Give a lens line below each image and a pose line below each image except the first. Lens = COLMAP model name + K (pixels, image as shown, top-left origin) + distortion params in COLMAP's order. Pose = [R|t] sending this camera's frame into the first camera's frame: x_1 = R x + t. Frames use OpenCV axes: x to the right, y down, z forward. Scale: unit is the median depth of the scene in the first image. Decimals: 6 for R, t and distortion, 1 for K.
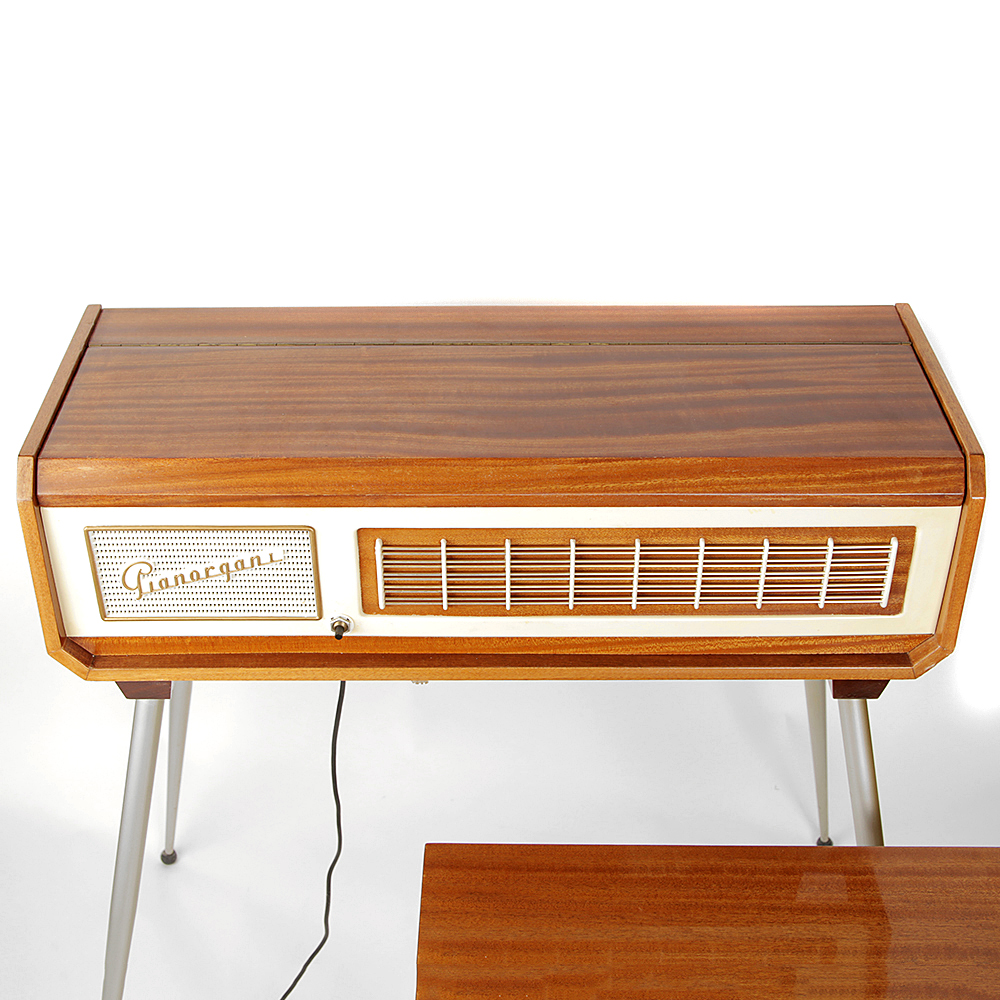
lens RADIAL K [[1593.4, 0, 503.4], [0, 1593.4, 531.8], [0, 0, 1]] dist [-0.003273, -0.138690]
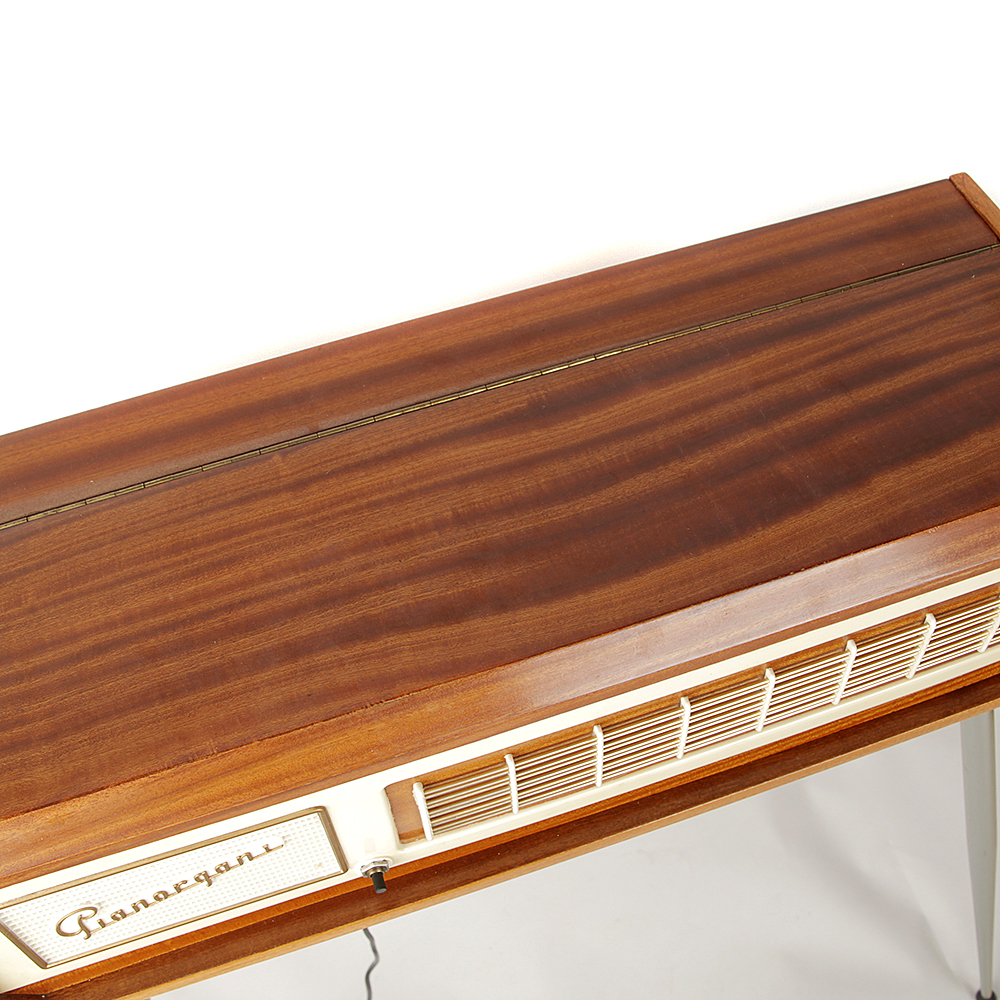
lens RADIAL K [[1316.4, 0, 500.0], [0, 1316.4, 500.0], [0, 0, 1]] dist [-0.122504, 0.060126]
pose [[0.947586, -0.279114, 0.155486, -0.094574], [0.218687, 0.921397, 0.321253, -0.266638], [-0.232931, -0.270412, 0.934142, 0.493461]]
